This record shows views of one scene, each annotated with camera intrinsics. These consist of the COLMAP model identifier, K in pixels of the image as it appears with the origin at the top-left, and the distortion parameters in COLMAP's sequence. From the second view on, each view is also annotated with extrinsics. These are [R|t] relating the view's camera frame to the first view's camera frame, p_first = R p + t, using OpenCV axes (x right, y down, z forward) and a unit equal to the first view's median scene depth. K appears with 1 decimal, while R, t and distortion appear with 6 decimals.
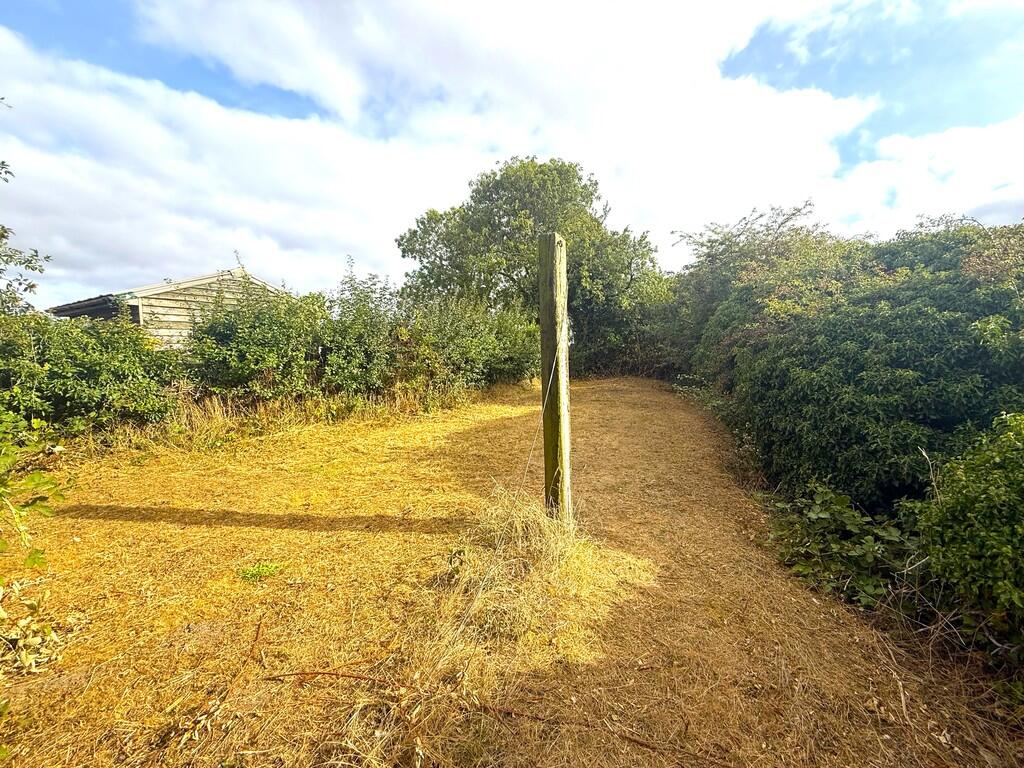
lens RADIAL K [[389.8, 0, 512.0], [0, 389.8, 384.0], [0, 0, 1]] dist [-0.015782, 0.000009]
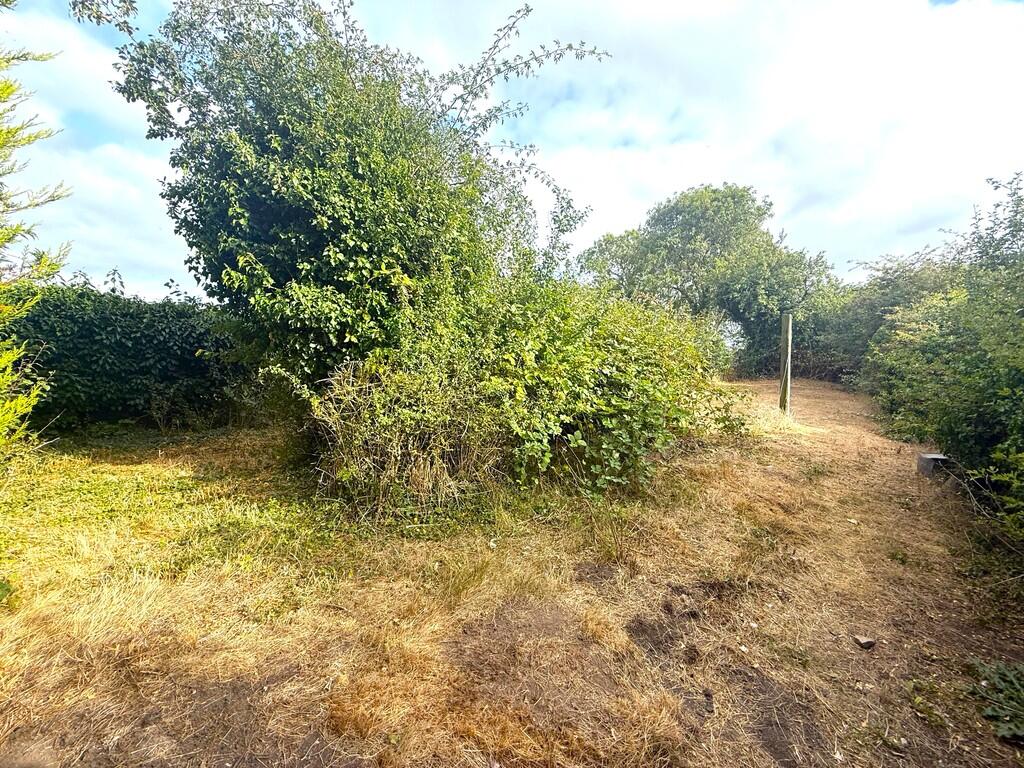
lens RADIAL K [[389.8, 0, 512.0], [0, 389.8, 384.0], [0, 0, 1]] dist [-0.015782, 0.000009]
pose [[0.945015, 0.037411, -0.324881, -0.135156], [-0.037500, 0.999279, 0.005988, 0.023557], [0.324871, 0.006524, 0.945736, -0.364239]]
